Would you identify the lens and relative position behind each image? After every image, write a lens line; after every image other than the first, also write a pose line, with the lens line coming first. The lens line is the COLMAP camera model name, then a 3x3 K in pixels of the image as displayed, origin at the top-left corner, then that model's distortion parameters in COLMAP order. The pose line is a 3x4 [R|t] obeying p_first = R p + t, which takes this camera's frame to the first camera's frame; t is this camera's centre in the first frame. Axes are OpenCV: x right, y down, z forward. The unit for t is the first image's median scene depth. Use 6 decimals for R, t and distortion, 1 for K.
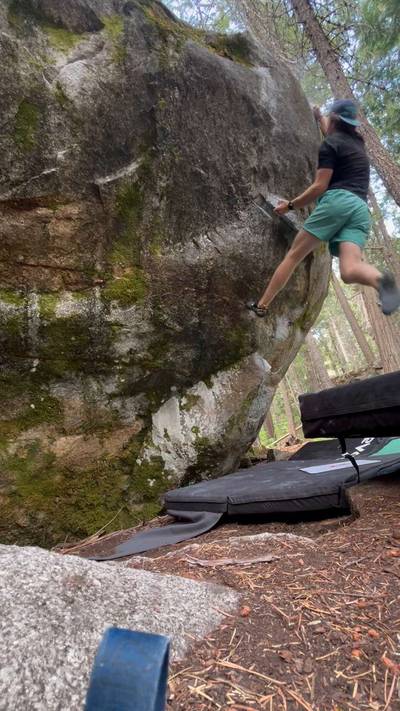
lens RADIAL K [[332.9, 0, 199.9], [0, 332.9, 356.1], [0, 0, 1]] dist [-0.000386, 0.000134]
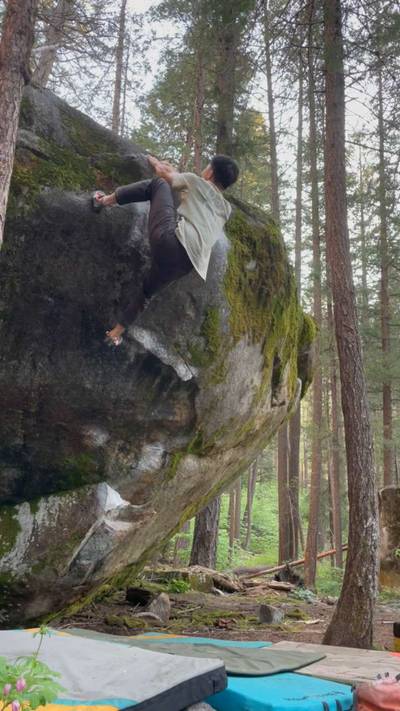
lens RADIAL K [[596.3, 0, 206.8], [0, 596.3, 351.5], [0, 0, 1]] dist [0.060502, -0.052492]
pose [[0.968601, 0.243817, -0.048633, 0.518748], [-0.245092, 0.969246, -0.022176, -0.452507], [0.041730, 0.033399, 0.998571, -0.620936]]
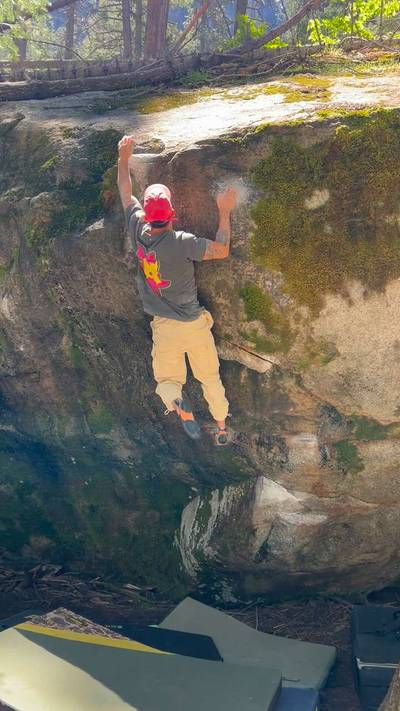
lens RADIAL K [[596.3, 0, 200.6], [0, 596.3, 349.8], [0, 0, 1]] dist [0.060502, -0.052492]
pose [[0.479470, 0.141910, -0.866008, 1.637217], [0.102311, 0.971069, 0.215771, -0.794835], [0.871574, -0.192057, 0.451080, 0.362322]]
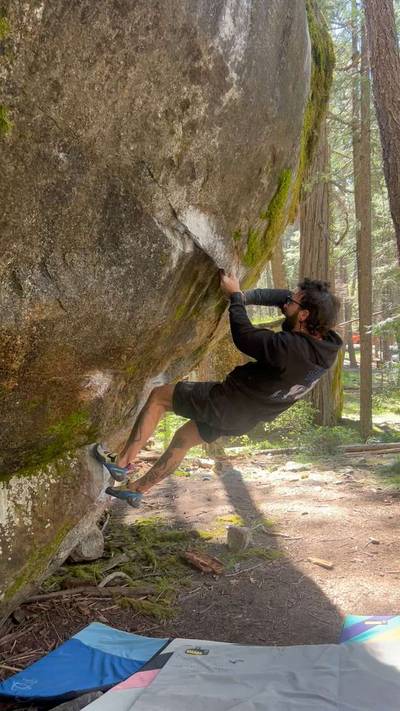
lens RADIAL K [[617.4, 0, 199.8], [0, 617.4, 355.5], [0, 0, 1]] dist [0.071214, -0.092481]
pose [[0.915983, 0.175005, 0.361037, -0.075192], [-0.249276, 0.953337, 0.170325, -0.455995], [-0.314382, -0.246013, 0.916865, 0.084770]]
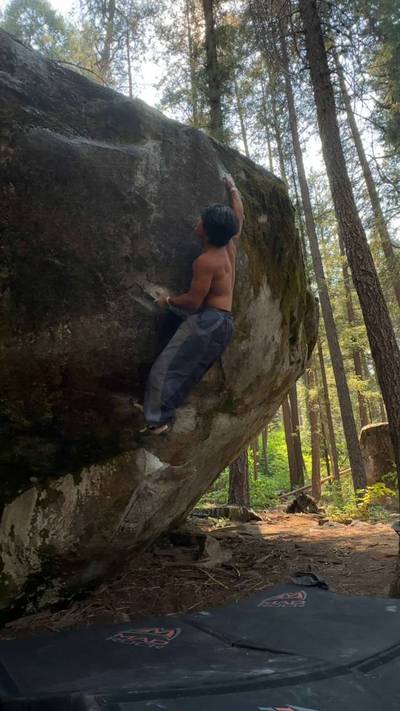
lens RADIAL K [[411.9, 0, 197.2], [0, 411.9, 358.3], [0, 0, 1]] dist [0.000428, -0.001195]
pose [[0.984785, 0.138962, -0.104350, 0.488213], [-0.138272, 0.990297, 0.013848, -0.344753], [0.105262, 0.000791, 0.994444, -0.037035]]
